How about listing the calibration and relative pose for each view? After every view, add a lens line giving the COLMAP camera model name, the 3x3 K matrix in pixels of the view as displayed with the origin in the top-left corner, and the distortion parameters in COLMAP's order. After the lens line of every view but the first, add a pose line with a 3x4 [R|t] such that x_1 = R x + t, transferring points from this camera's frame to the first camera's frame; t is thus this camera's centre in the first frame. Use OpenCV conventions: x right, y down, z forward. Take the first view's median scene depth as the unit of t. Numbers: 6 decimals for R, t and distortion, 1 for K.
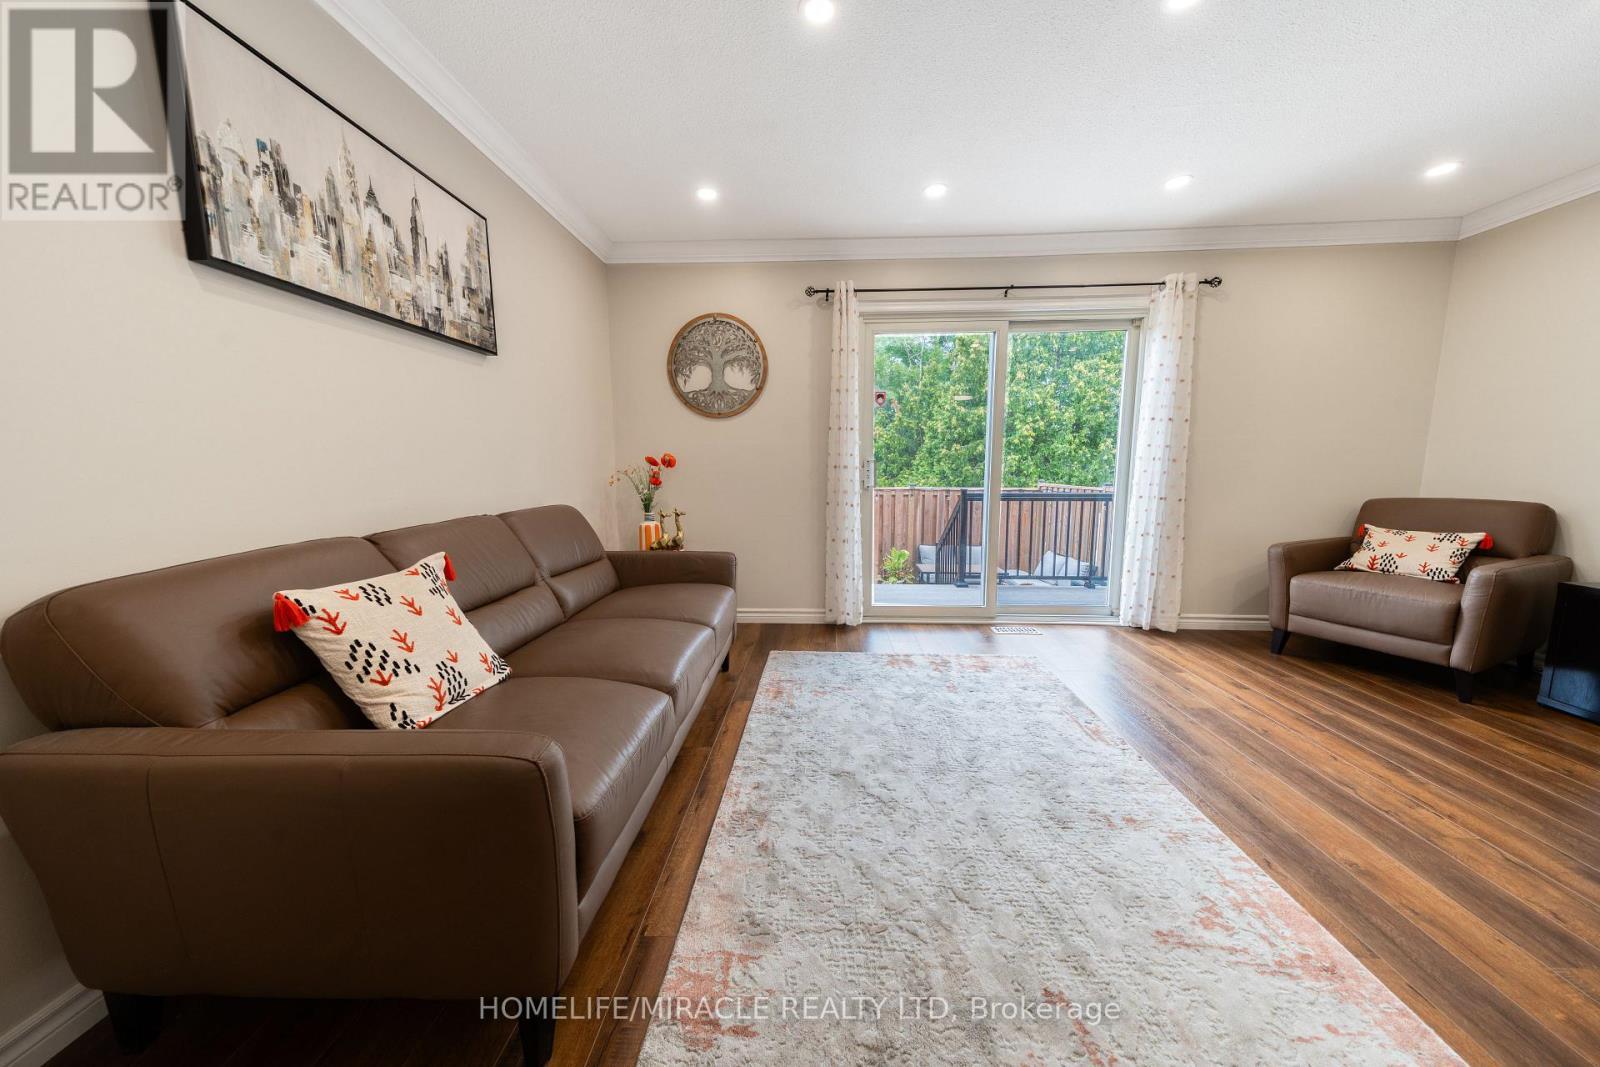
lens RADIAL K [[532.7, 0, 799.6], [0, 532.7, 529.6], [0, 0, 1]] dist [0.027331, -0.004085]
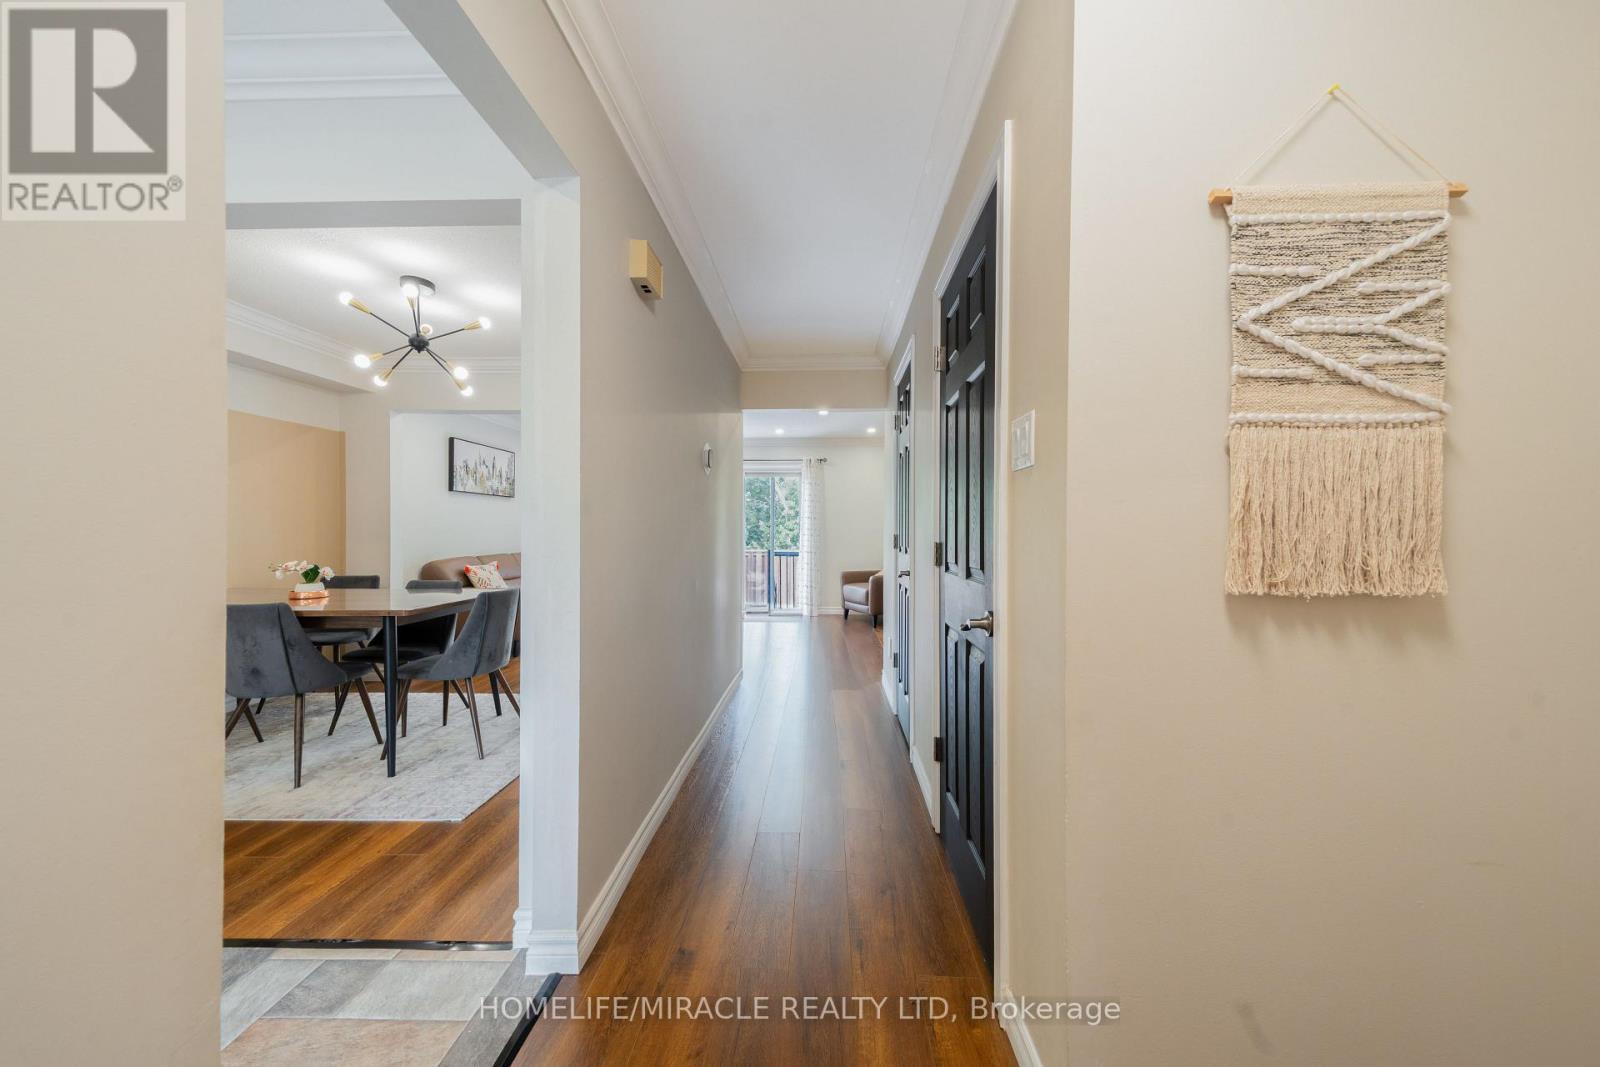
lens RADIAL K [[532.7, 0, 799.6], [0, 532.7, 529.6], [0, 0, 1]] dist [0.027331, -0.004085]
pose [[0.999933, 0.004726, 0.010592, 0.733412], [-0.003352, 0.992006, -0.126146, 0.155299], [-0.011103, 0.126102, 0.991955, -1.448606]]
